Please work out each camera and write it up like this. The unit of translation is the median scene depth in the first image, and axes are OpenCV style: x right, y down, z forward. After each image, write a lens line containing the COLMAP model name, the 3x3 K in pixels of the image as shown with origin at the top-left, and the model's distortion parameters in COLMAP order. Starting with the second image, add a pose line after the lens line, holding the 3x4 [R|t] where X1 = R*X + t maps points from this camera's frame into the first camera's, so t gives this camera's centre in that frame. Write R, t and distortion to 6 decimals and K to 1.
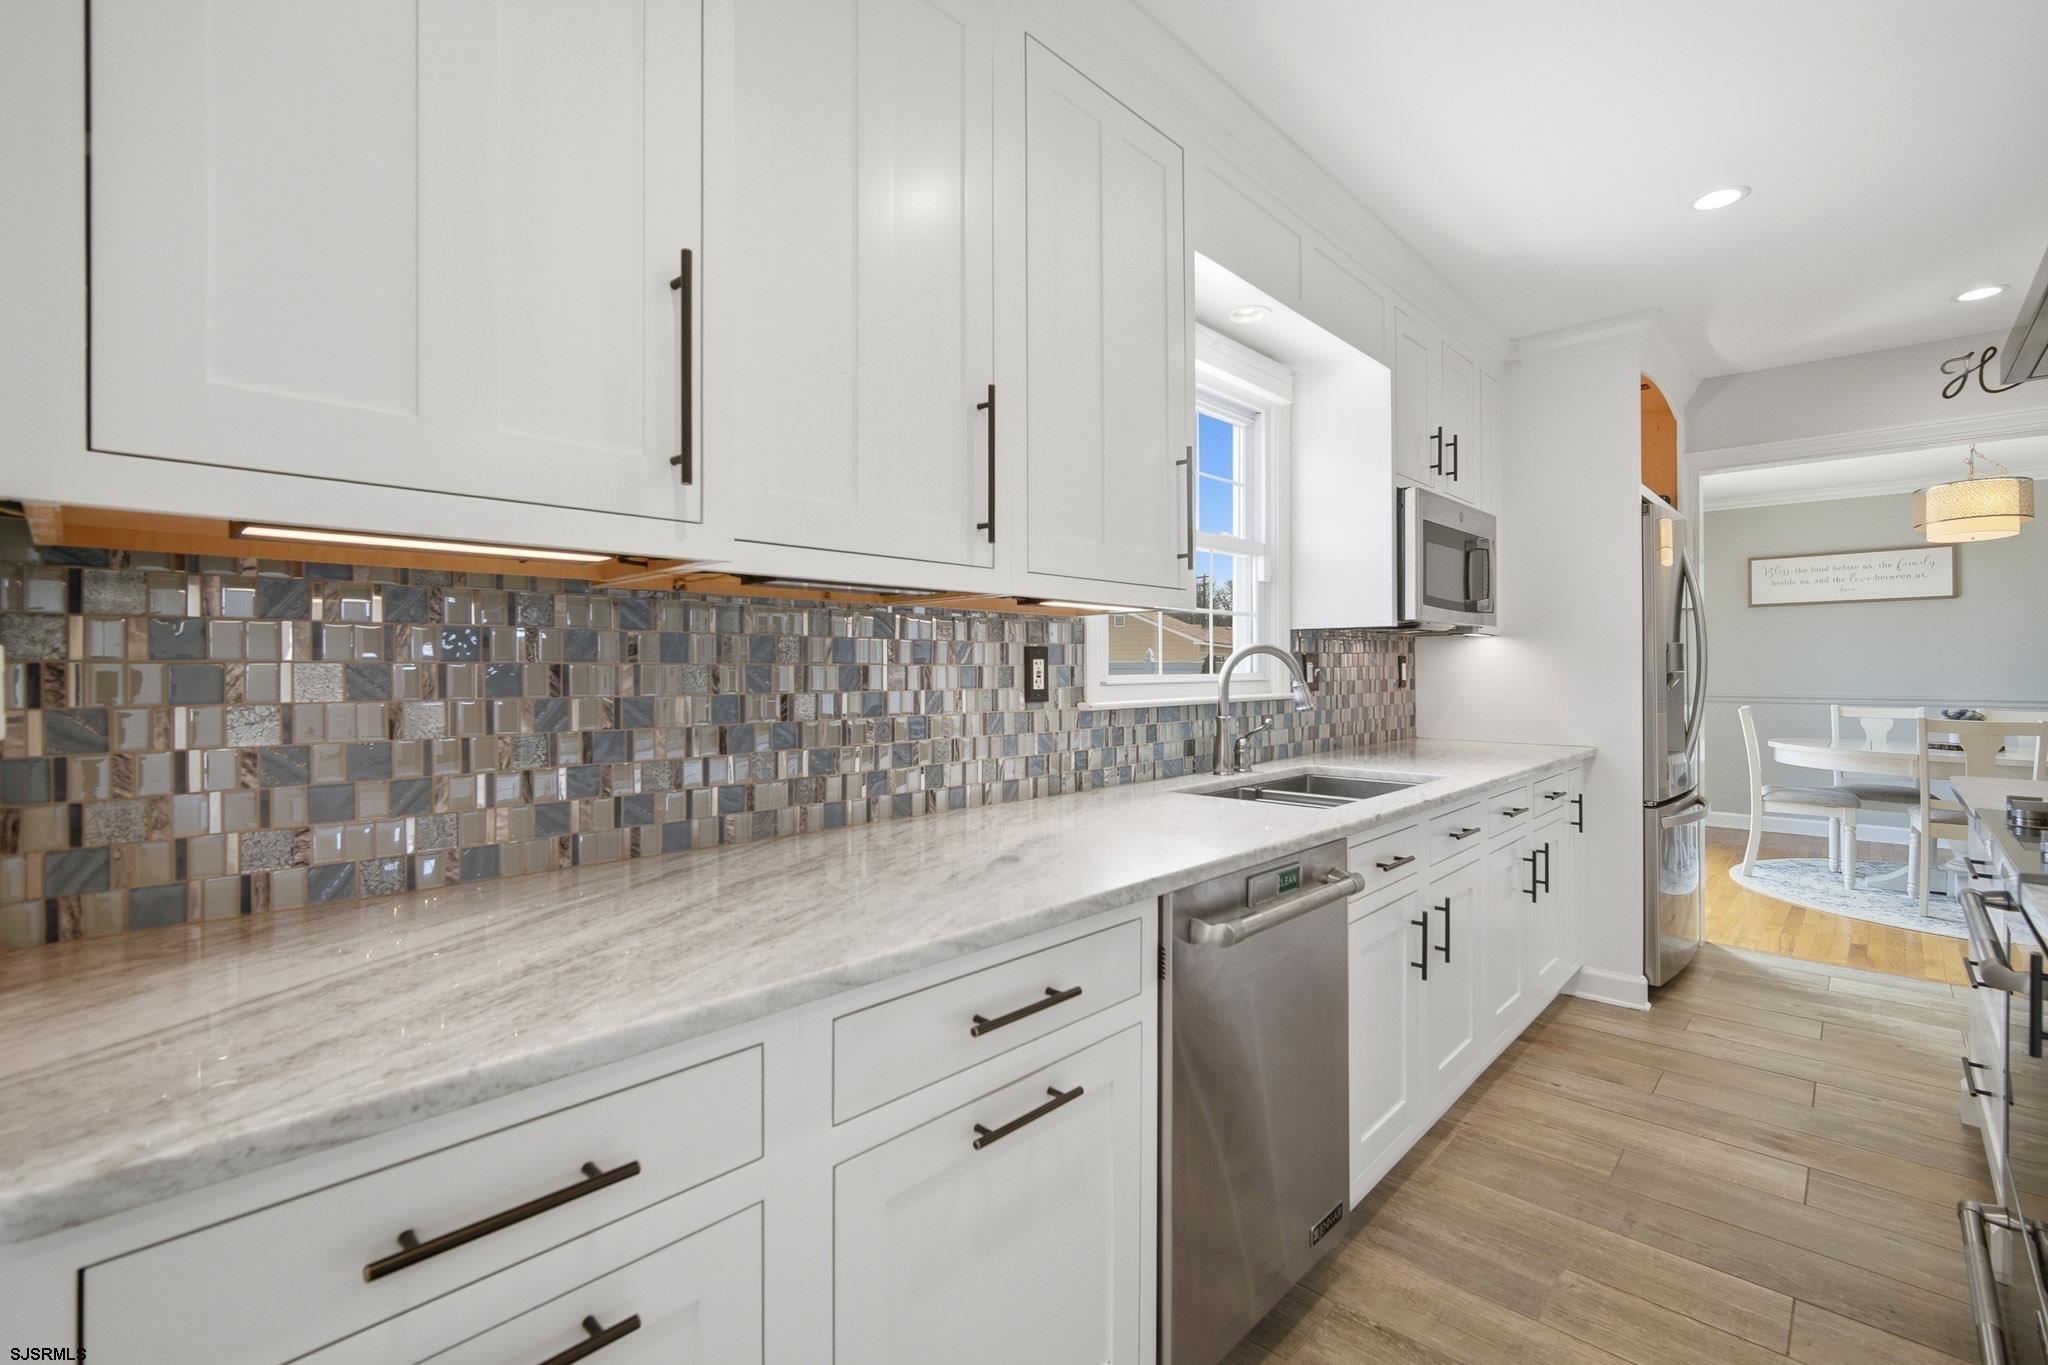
lens RADIAL K [[899.8, 0, 1032.7], [0, 899.8, 681.4], [0, 0, 1]] dist [-0.001648, 0.000310]
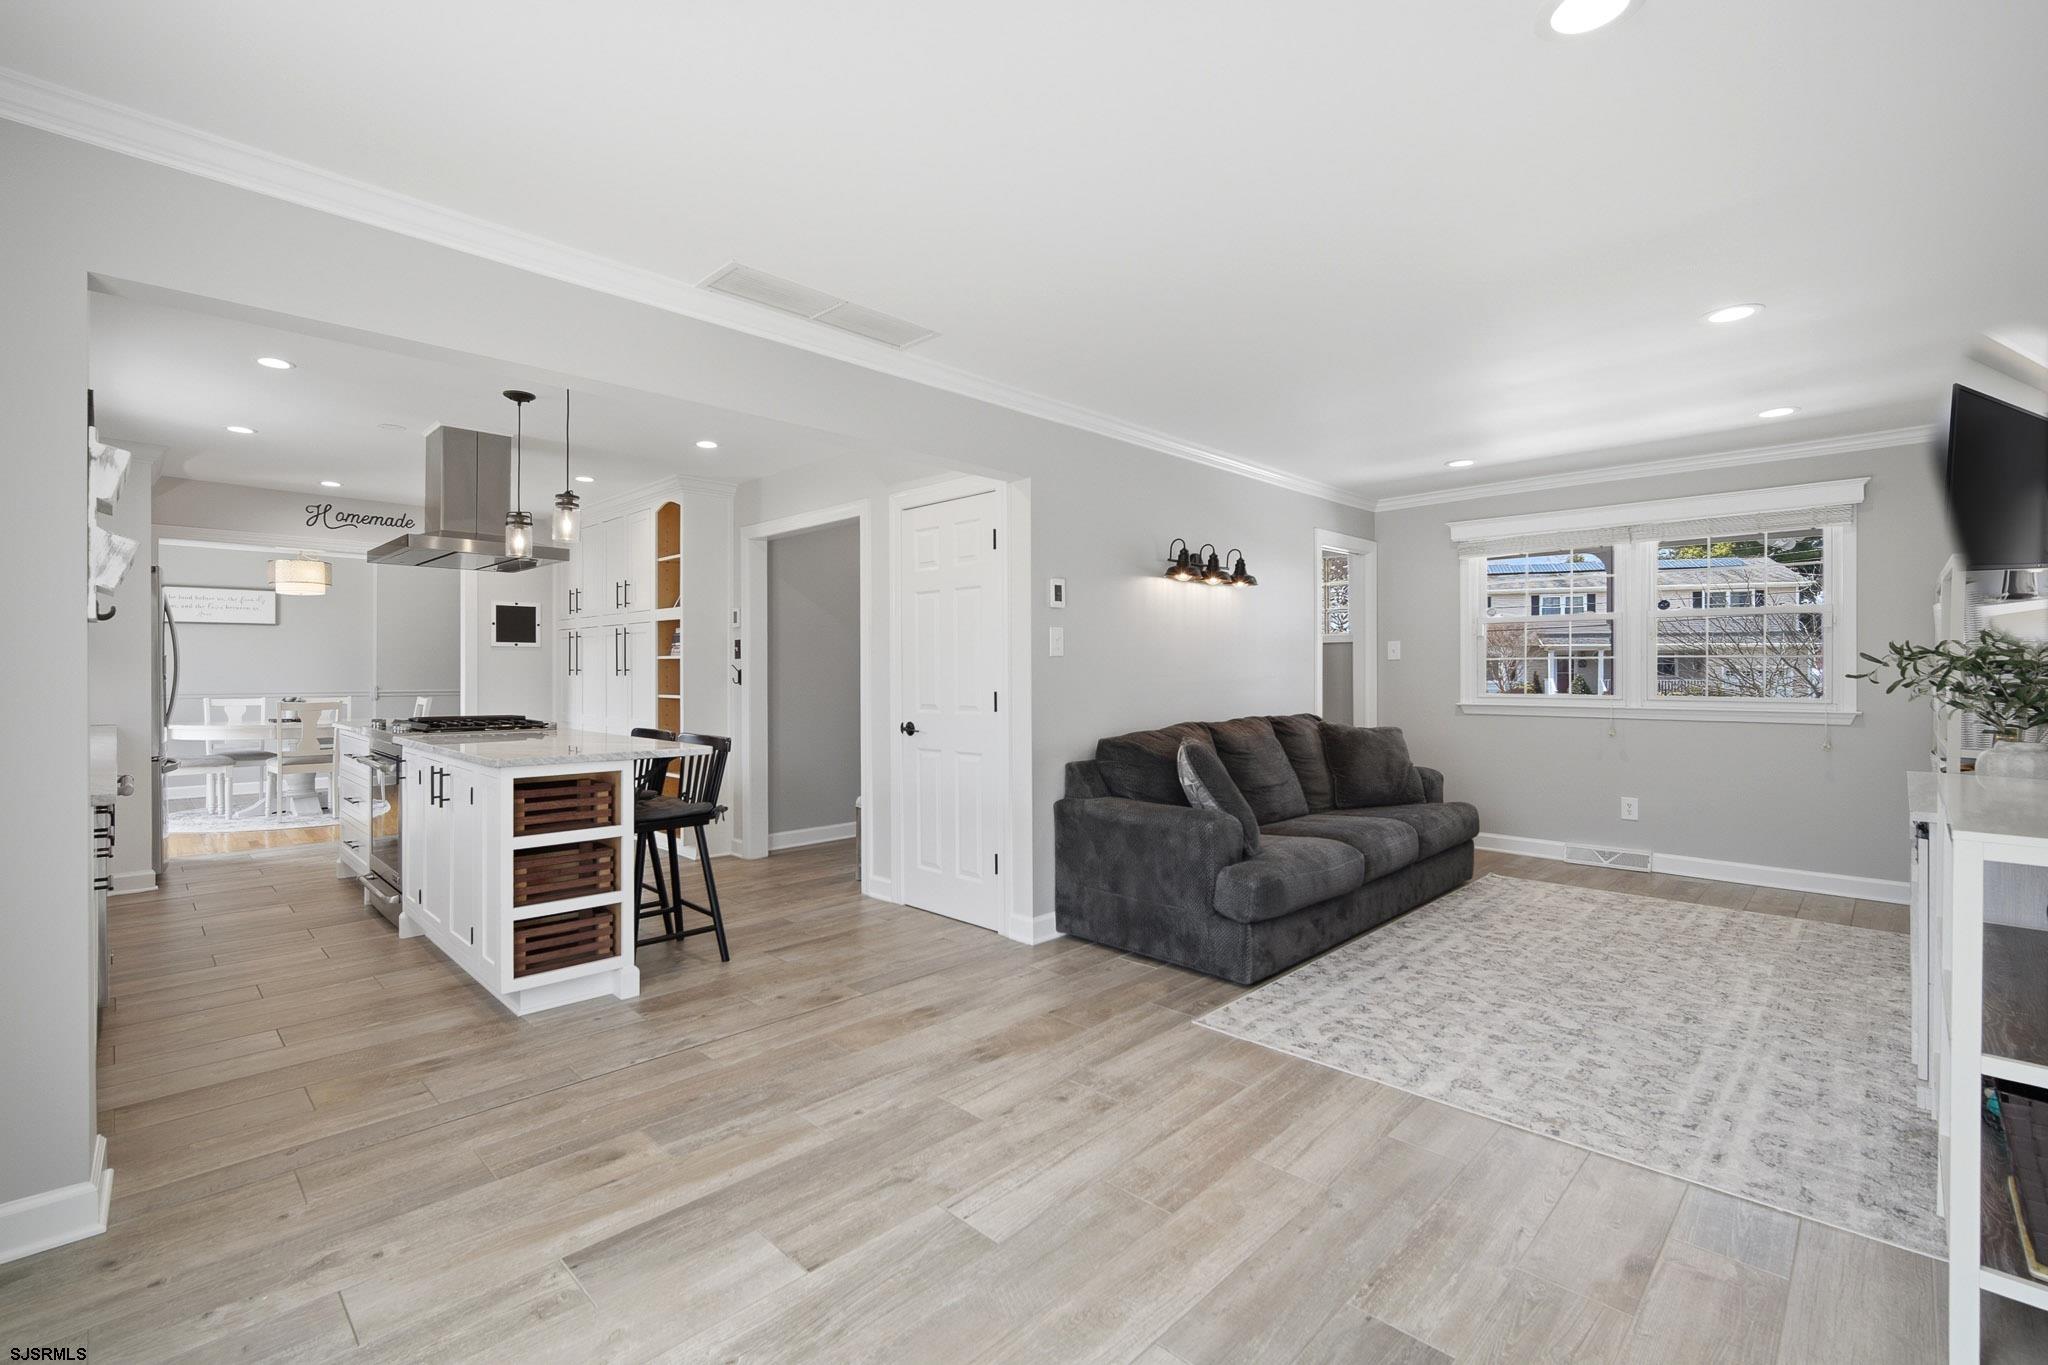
lens RADIAL K [[899.8, 0, 1019.0], [0, 899.8, 675.2], [0, 0, 1]] dist [-0.001648, 0.000310]
pose [[0.021420, 0.001147, 0.999770, -1.466752], [0.011068, 0.999938, -0.001384, 0.023386], [-0.999709, 0.011095, 0.021406, -0.904868]]
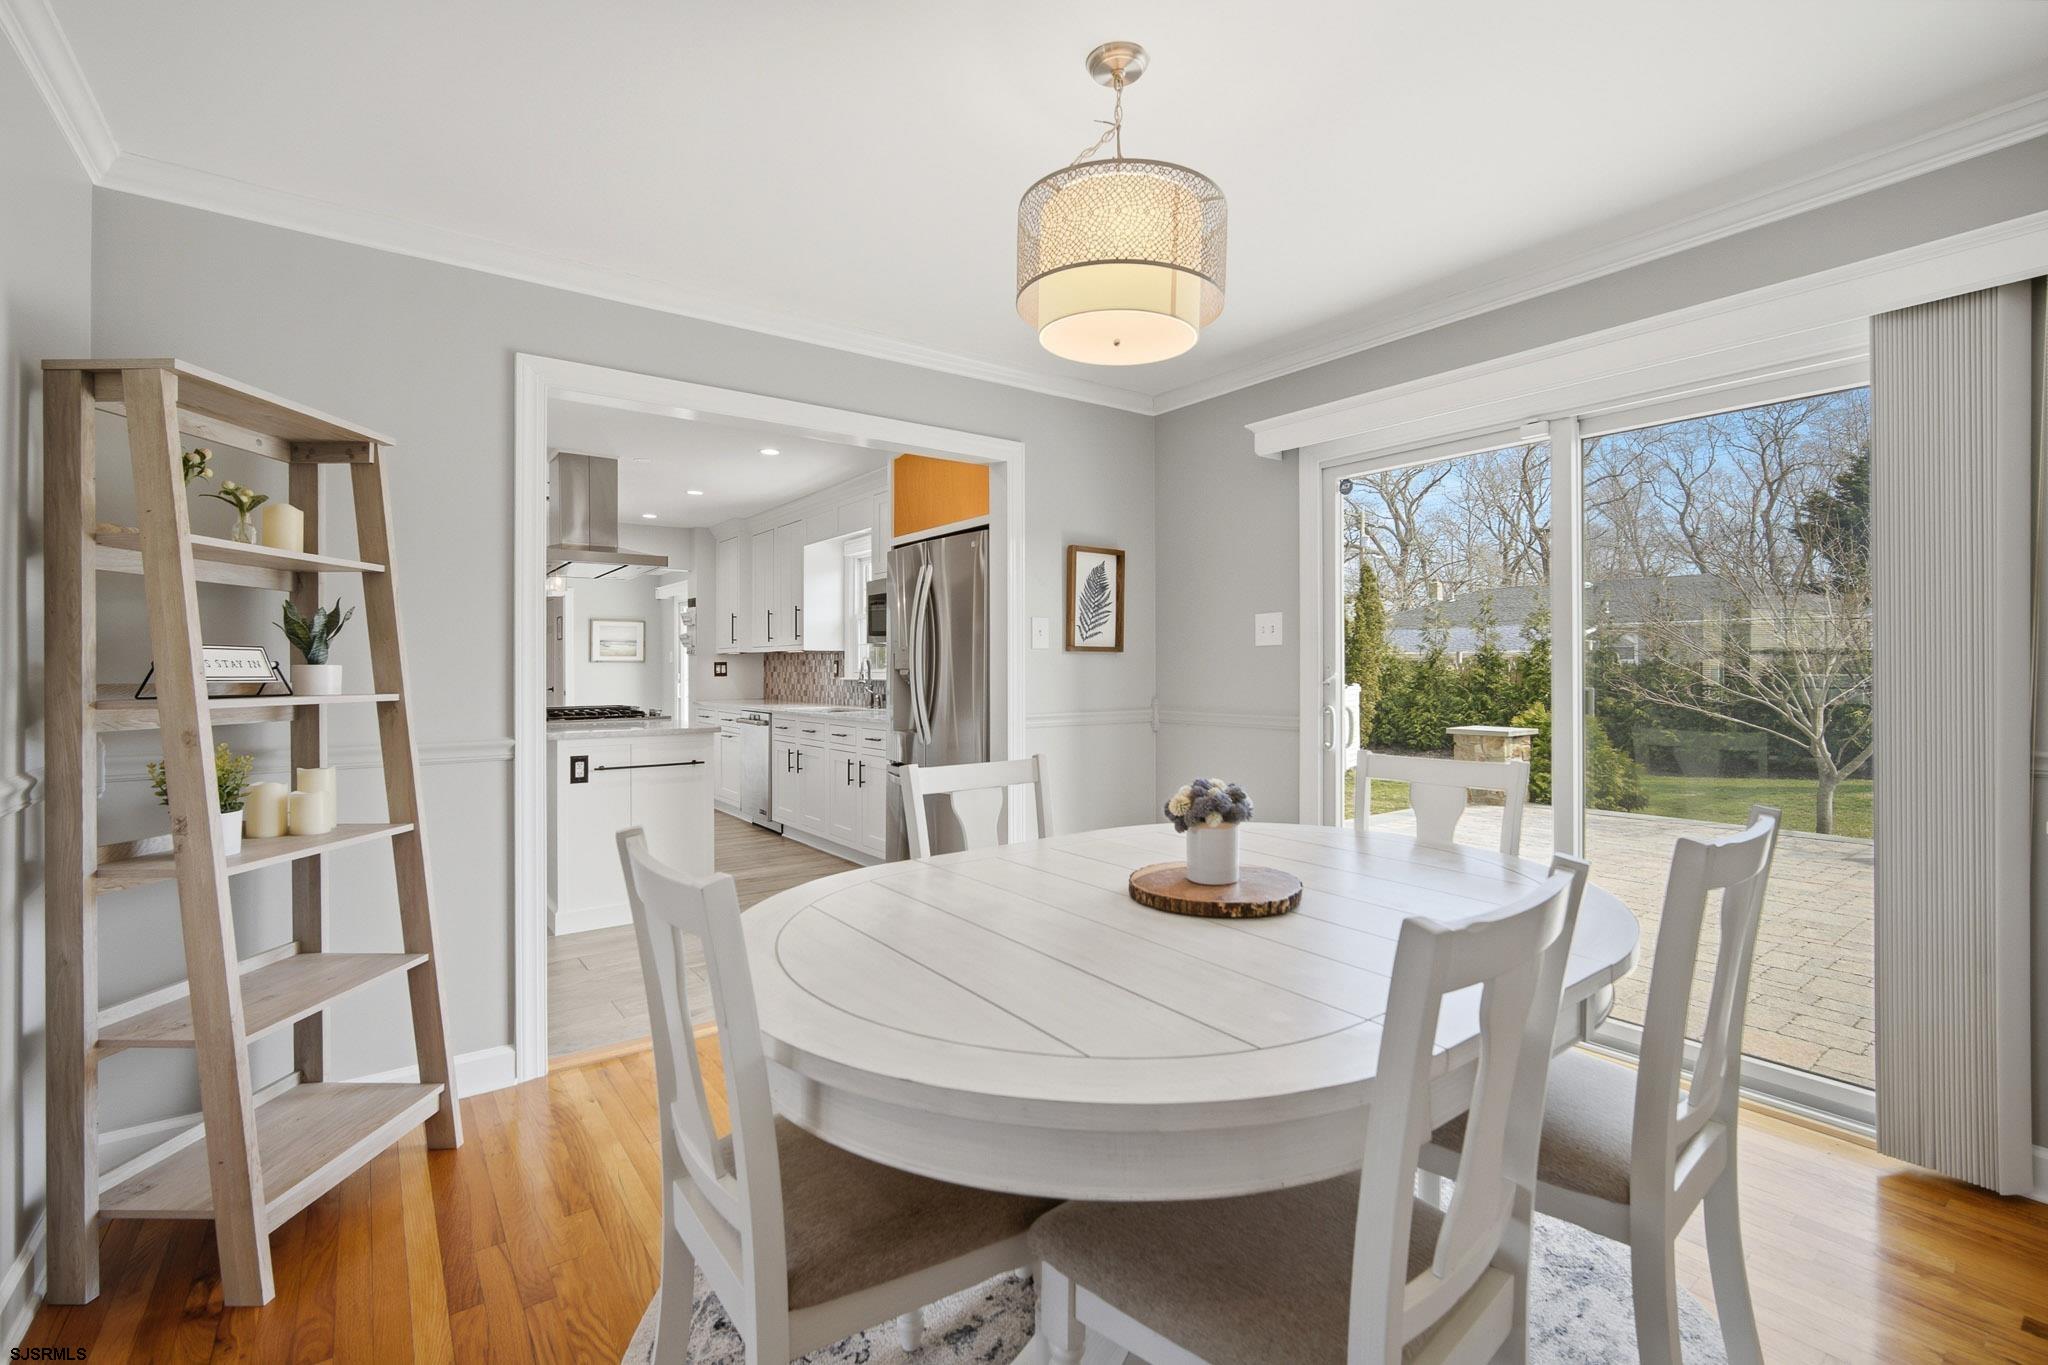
lens RADIAL K [[899.8, 0, 1030.7], [0, 899.8, 668.2], [0, 0, 1]] dist [-0.001648, 0.000310]
pose [[-0.167803, 0.002388, -0.985818, 3.521364], [-0.011236, 0.999927, 0.004335, -0.035853], [0.985756, 0.011804, -0.167764, 2.481446]]
